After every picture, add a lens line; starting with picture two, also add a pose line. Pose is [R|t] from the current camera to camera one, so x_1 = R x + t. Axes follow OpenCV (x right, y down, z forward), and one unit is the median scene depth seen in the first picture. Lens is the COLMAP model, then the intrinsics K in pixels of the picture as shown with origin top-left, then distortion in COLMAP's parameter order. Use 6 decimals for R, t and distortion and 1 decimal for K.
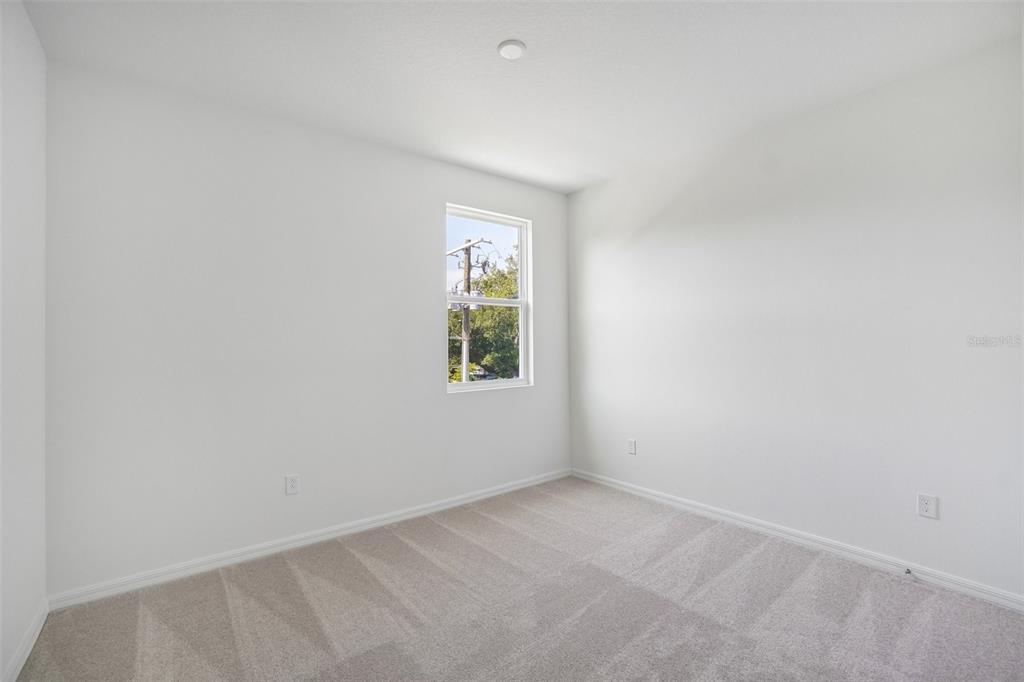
lens RADIAL K [[452.2, 0, 515.9], [0, 452.2, 337.2], [0, 0, 1]] dist [-0.064605, 0.023672]
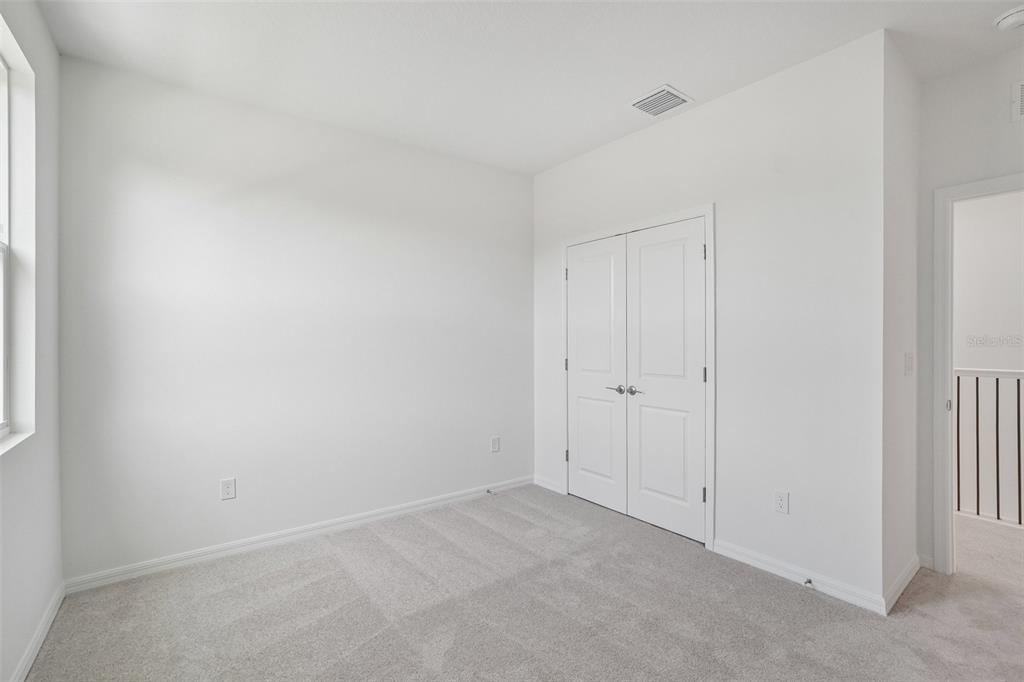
lens RADIAL K [[452.2, 0, 515.9], [0, 452.2, 337.2], [0, 0, 1]] dist [-0.064605, 0.023672]
pose [[0.023436, 0.016312, 0.999592, -0.573173], [-0.010139, 0.999819, -0.016078, 0.018924], [-0.999674, -0.009758, 0.023597, 0.731380]]
